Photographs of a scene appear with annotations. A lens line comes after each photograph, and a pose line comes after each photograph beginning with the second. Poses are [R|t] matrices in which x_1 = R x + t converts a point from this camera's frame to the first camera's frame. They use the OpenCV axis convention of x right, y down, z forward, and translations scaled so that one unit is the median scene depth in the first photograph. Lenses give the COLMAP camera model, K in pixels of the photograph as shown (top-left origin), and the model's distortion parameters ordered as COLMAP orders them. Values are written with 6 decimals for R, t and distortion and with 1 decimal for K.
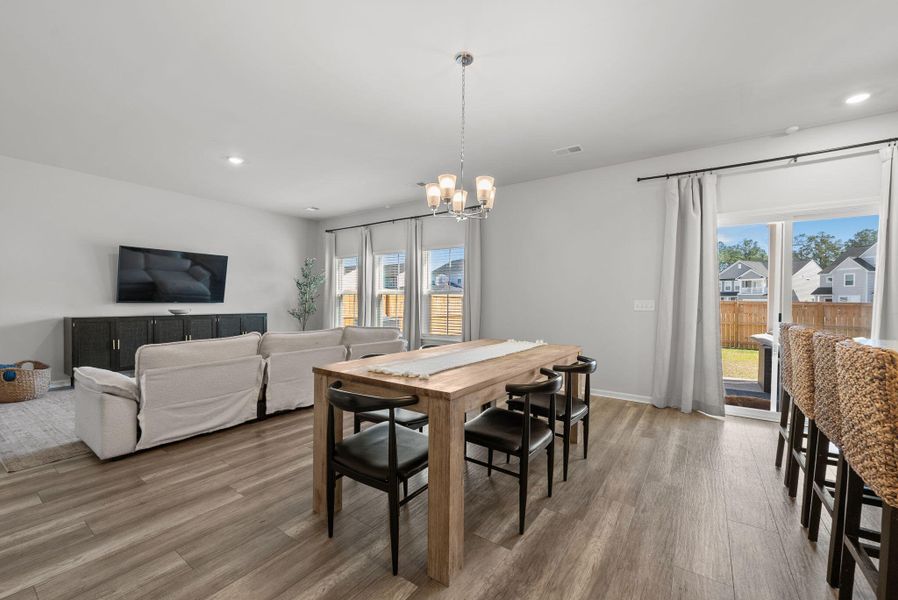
lens RADIAL K [[370.4, 0, 449.9], [0, 370.4, 308.4], [0, 0, 1]] dist [-0.002479, 0.000689]
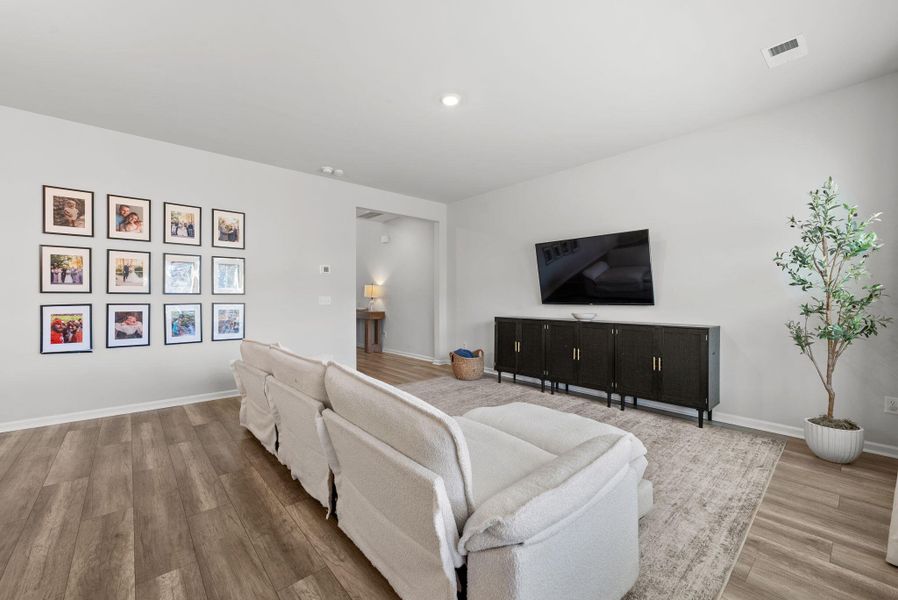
lens RADIAL K [[370.4, 0, 455.7], [0, 370.4, 298.2], [0, 0, 1]] dist [-0.002479, 0.000689]
pose [[-0.238625, -0.009493, -0.971065, 0.140171], [-0.022342, 0.999741, -0.004283, -0.037221], [0.970855, 0.020673, -0.238775, 1.764401]]
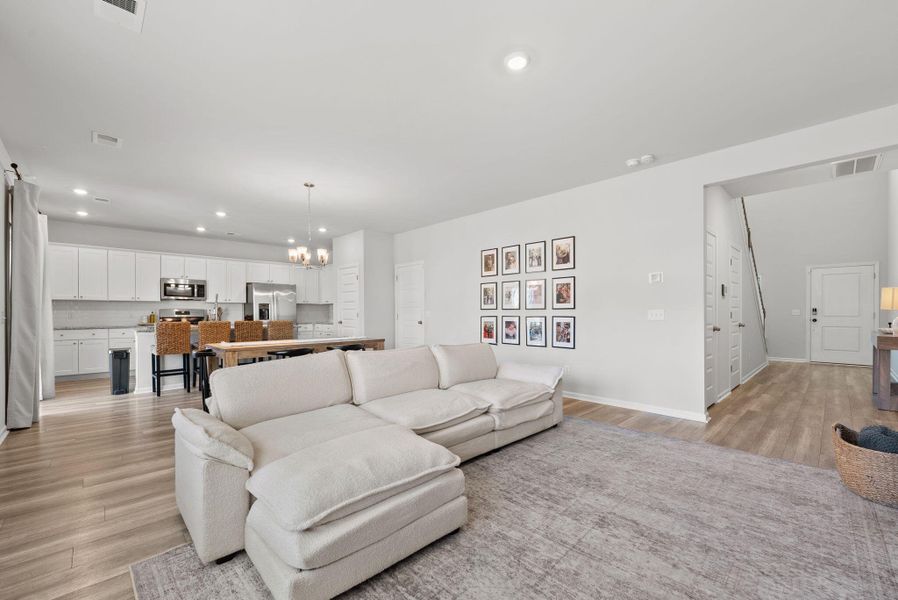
lens RADIAL K [[370.4, 0, 439.4], [0, 370.4, 317.2], [0, 0, 1]] dist [-0.002479, 0.000689]
pose [[-0.976951, -0.011807, 0.213136, -0.873440], [-0.004684, 0.999415, 0.033892, -0.056467], [-0.213411, 0.032113, -0.976435, 2.346317]]
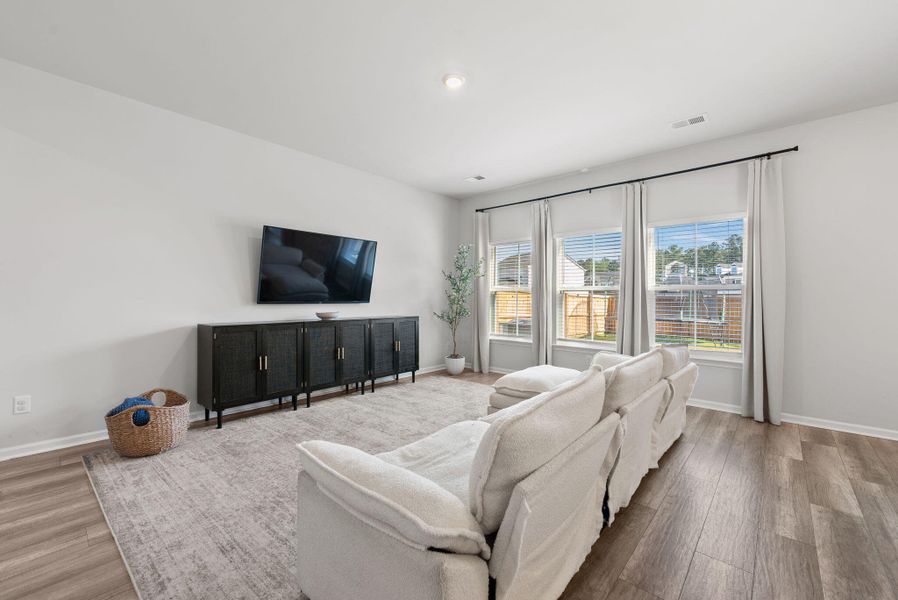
lens RADIAL K [[370.4, 0, 446.8], [0, 370.4, 297.8], [0, 0, 1]] dist [-0.002479, 0.000689]
pose [[0.992680, -0.004015, -0.120705, -0.769514], [0.001453, 0.999772, -0.021302, -0.020121], [0.120763, 0.020970, 0.992460, 0.551810]]
